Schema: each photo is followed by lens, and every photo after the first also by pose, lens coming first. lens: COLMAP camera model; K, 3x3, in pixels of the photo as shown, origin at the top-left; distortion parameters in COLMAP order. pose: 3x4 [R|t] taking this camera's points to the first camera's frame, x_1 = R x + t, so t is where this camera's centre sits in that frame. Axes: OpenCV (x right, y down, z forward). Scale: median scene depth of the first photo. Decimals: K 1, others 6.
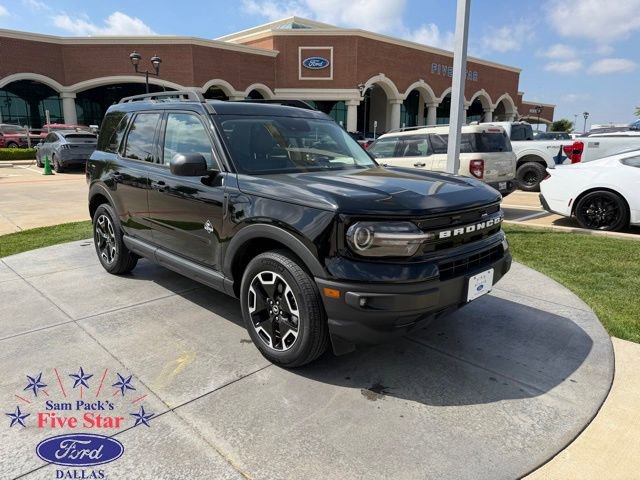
lens RADIAL K [[474.3, 0, 320.0], [0, 474.3, 240.0], [0, 0, 1]] dist [-0.001026, -0.000949]
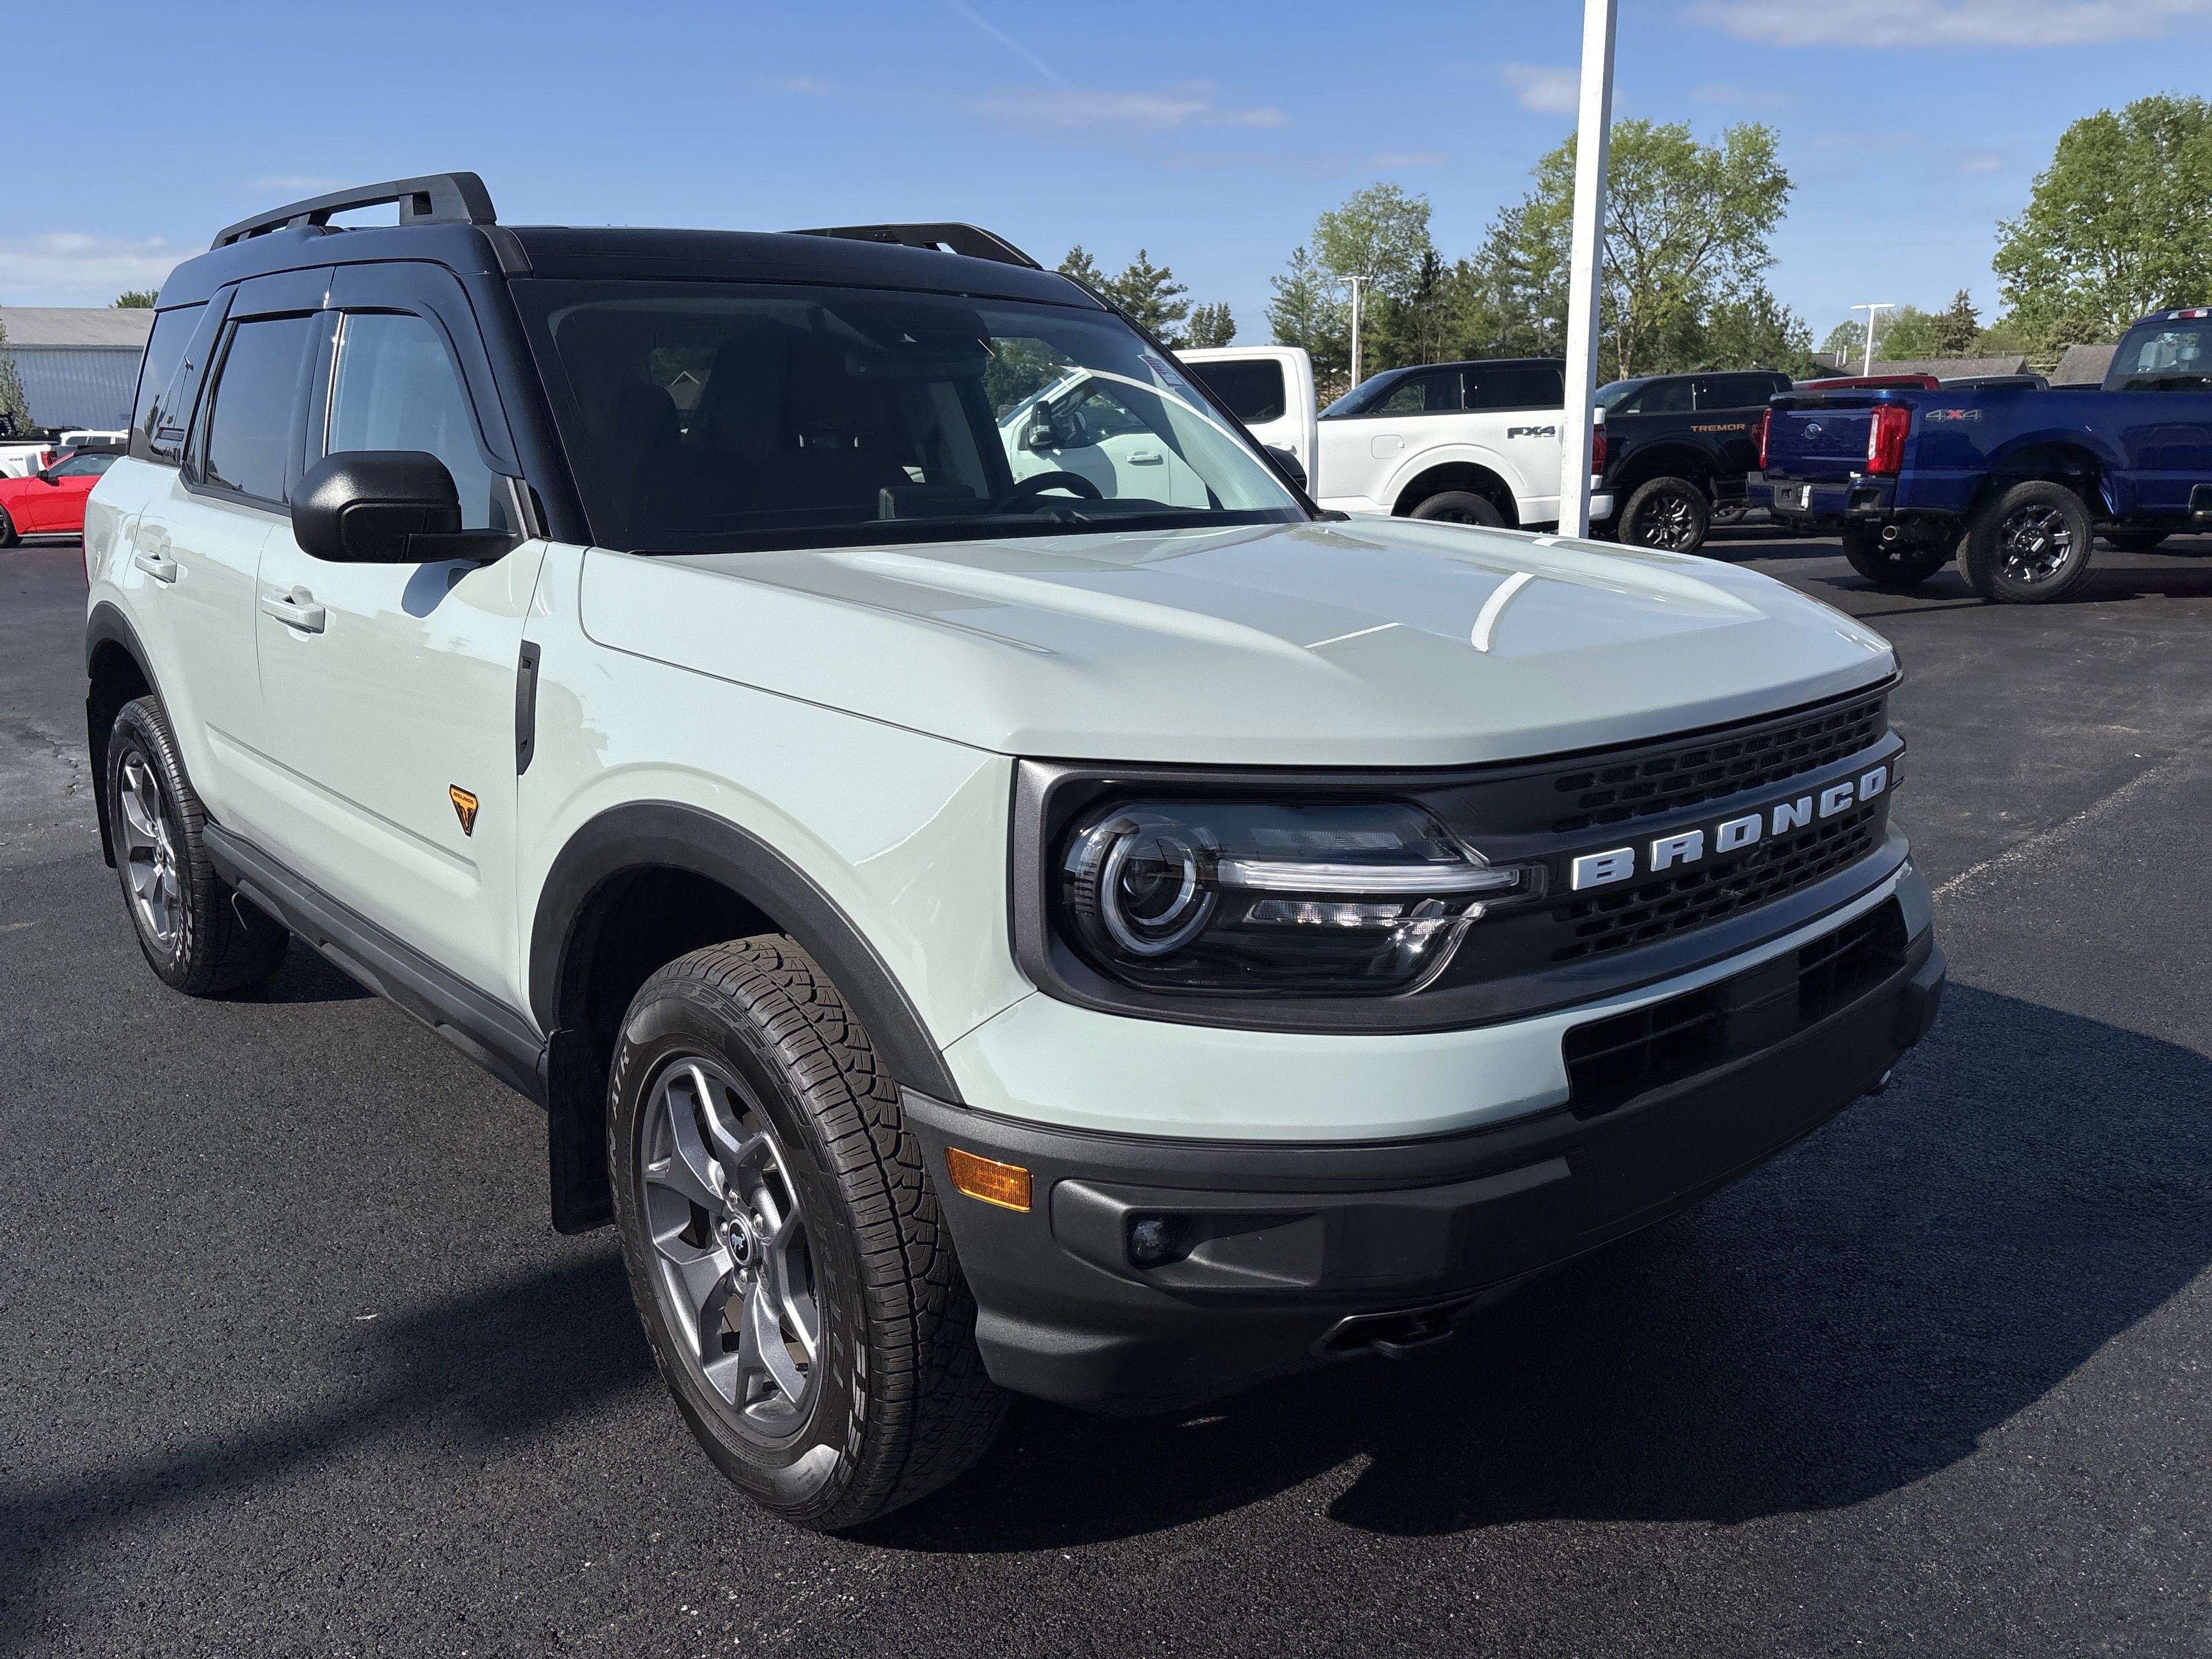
lens RADIAL K [[1639.5, 0, 1106.0], [0, 1639.5, 829.5], [0, 0, 1]] dist [-0.001026, -0.000949]
pose [[0.999563, 0.002219, -0.029465, 0.085817], [-0.001565, 0.999752, 0.022202, -0.040095], [0.029507, -0.022146, 0.999319, 0.345582]]
